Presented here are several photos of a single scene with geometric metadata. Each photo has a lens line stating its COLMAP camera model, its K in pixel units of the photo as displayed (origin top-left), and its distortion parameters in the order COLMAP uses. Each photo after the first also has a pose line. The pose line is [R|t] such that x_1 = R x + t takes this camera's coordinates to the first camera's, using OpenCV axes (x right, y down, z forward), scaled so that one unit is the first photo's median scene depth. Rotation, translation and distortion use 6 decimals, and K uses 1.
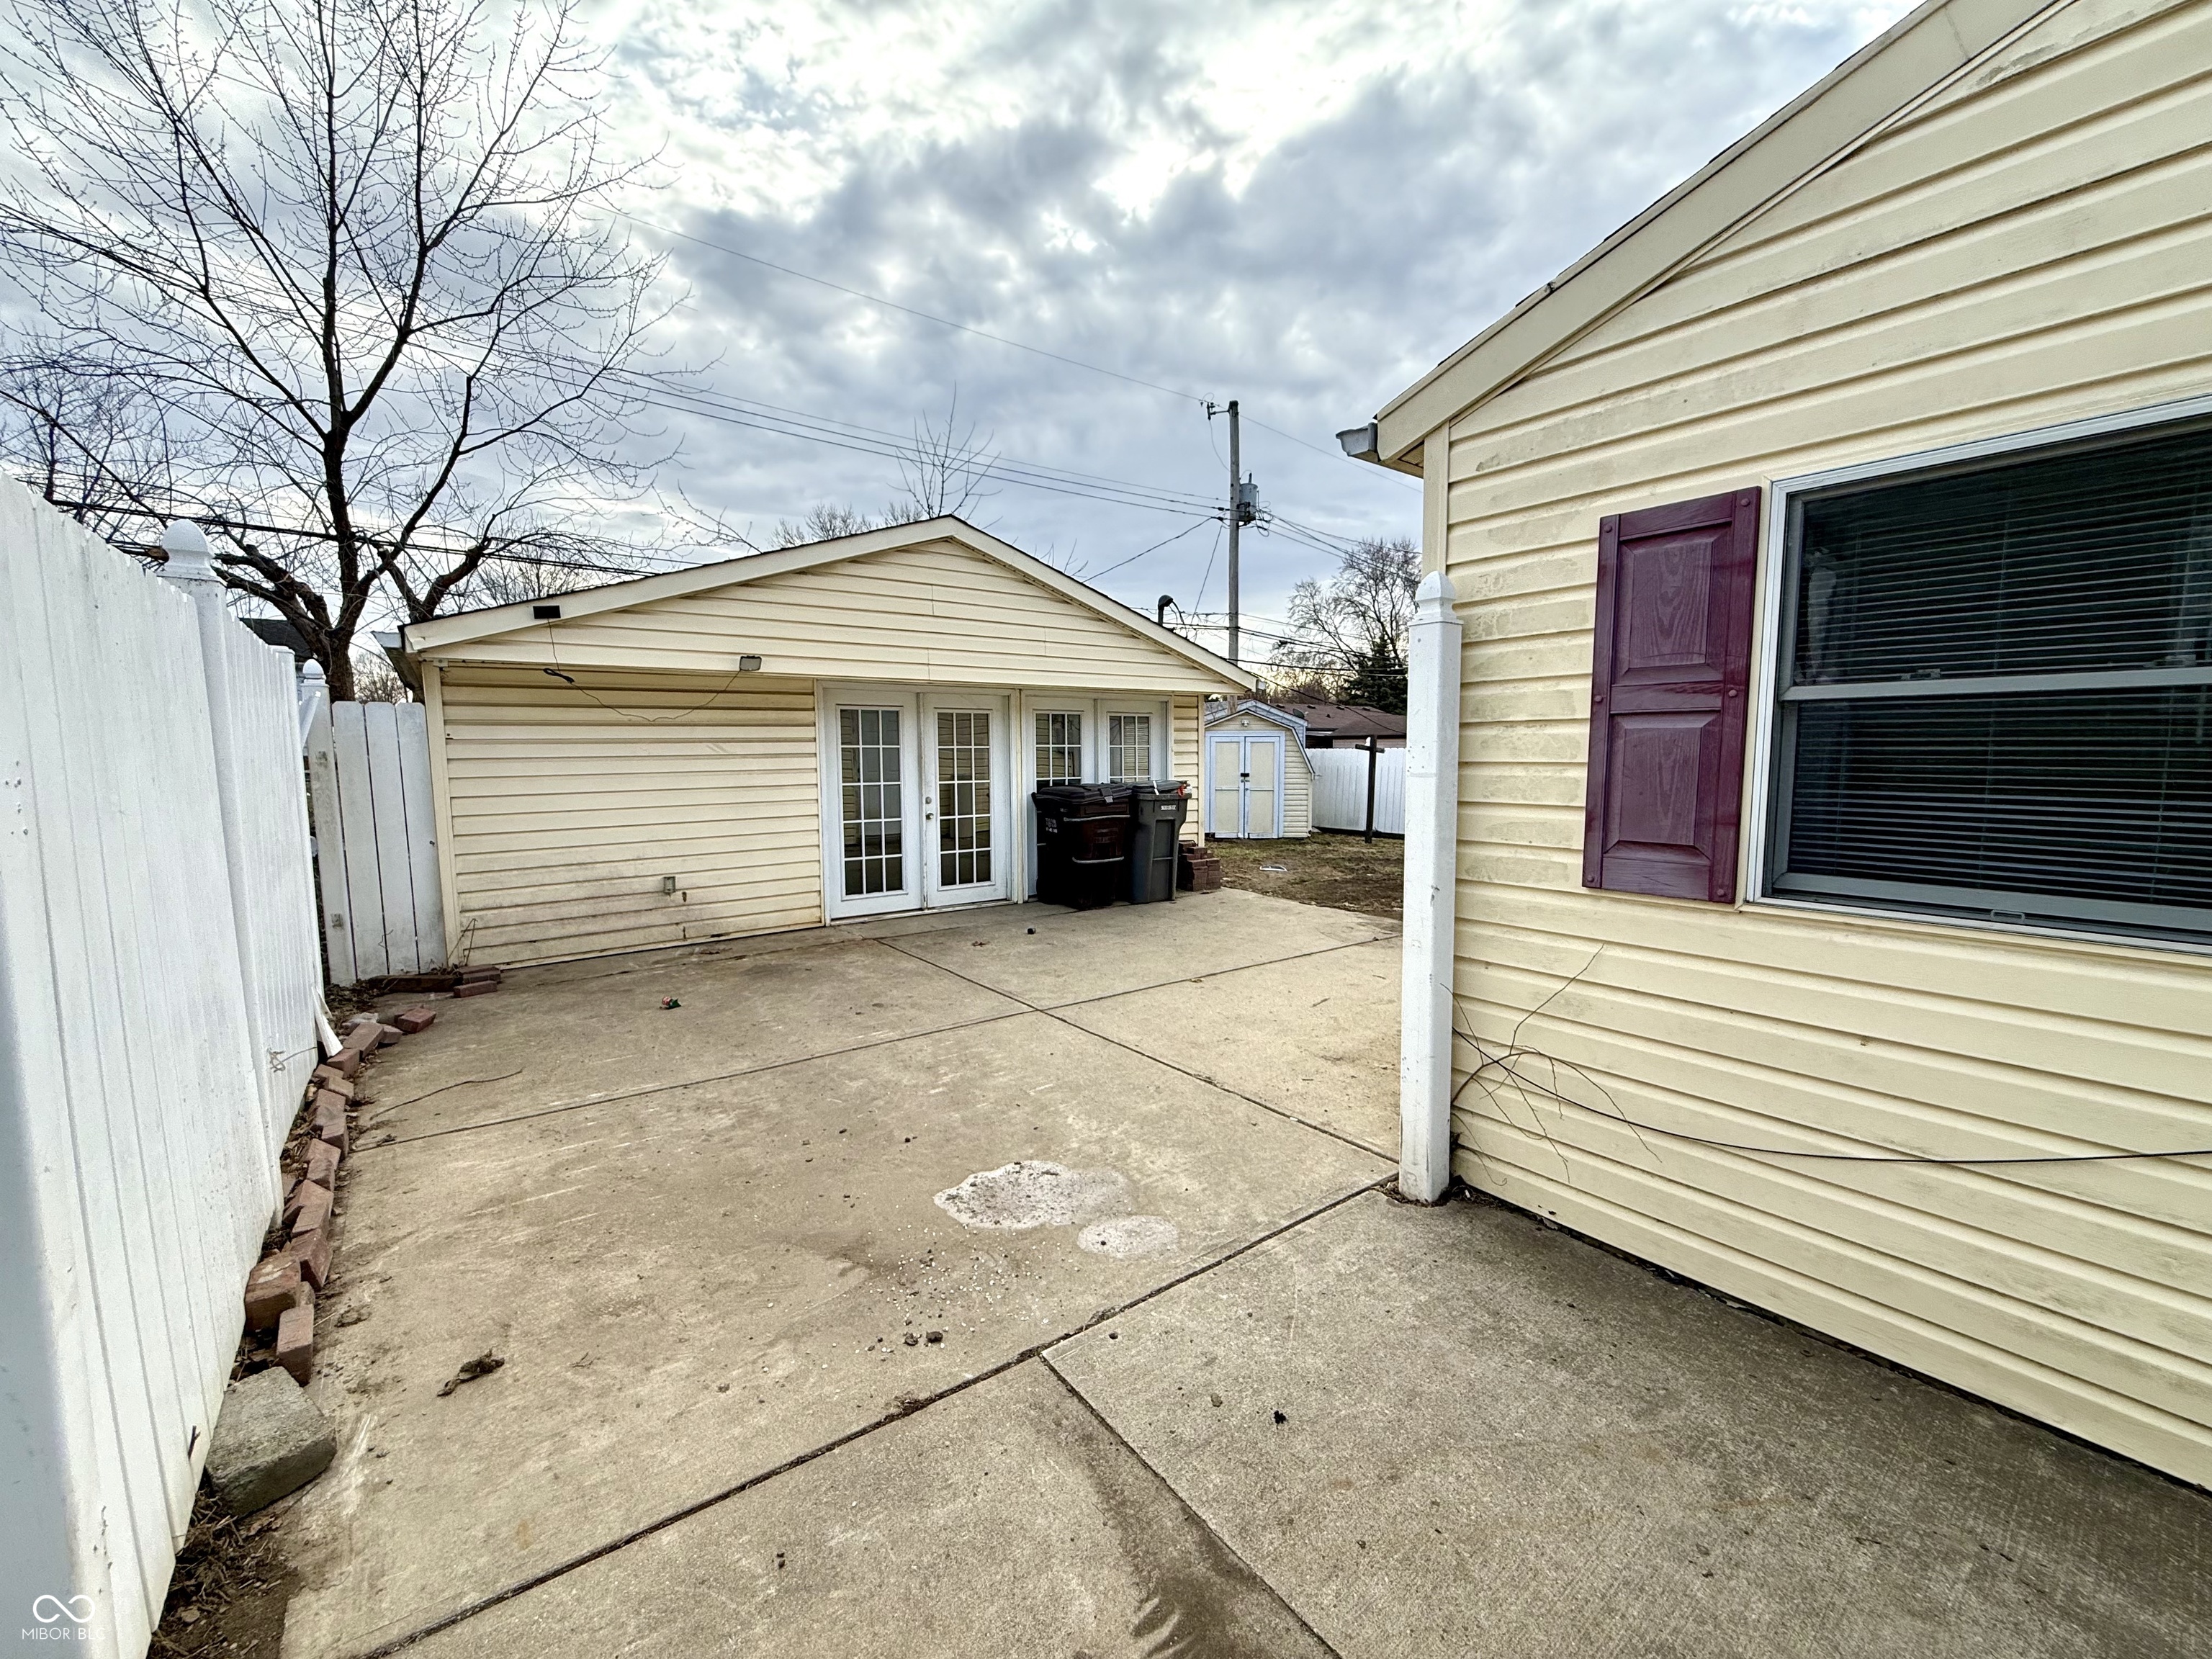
lens RADIAL K [[877.7, 0, 1106.0], [0, 877.7, 829.5], [0, 0, 1]] dist [0.000638, 0.000085]
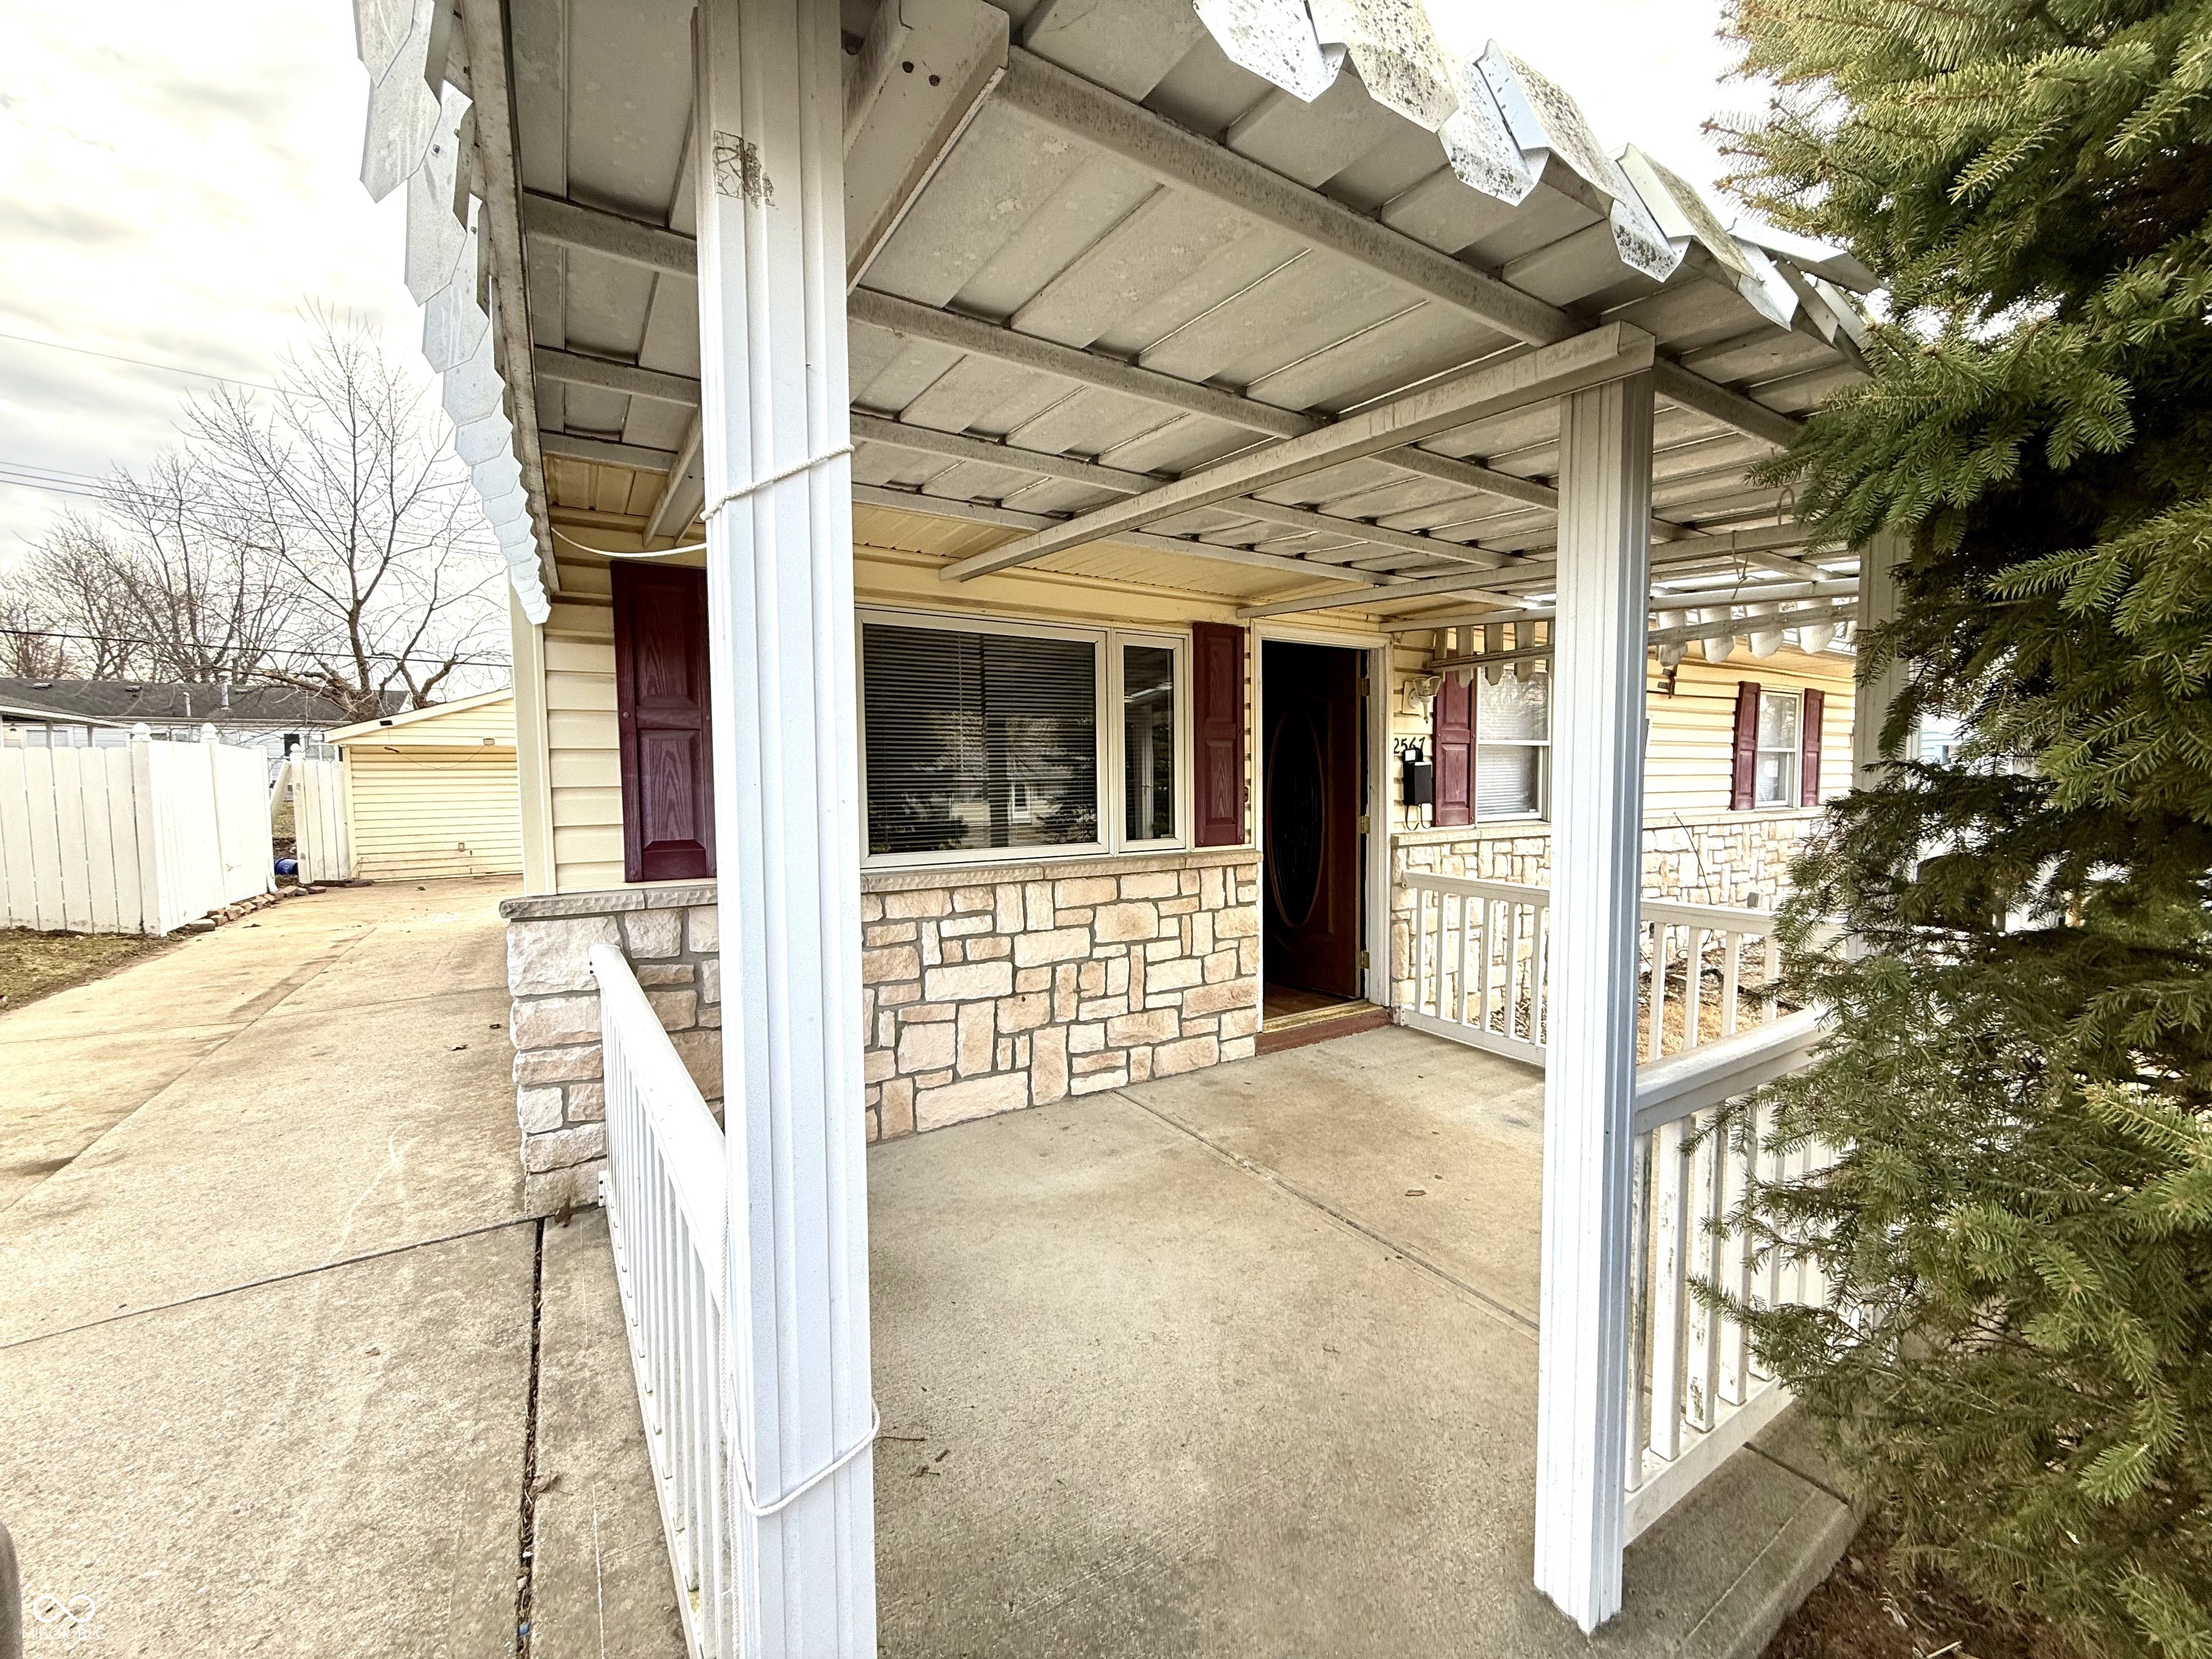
lens RADIAL K [[877.7, 0, 1106.0], [0, 877.7, 829.5], [0, 0, 1]] dist [0.000638, 0.000085]
pose [[0.993896, 0.003505, -0.110262, 1.240833], [-0.007075, 0.999463, -0.032006, 0.077982], [0.110091, 0.032590, 0.993387, -0.892838]]
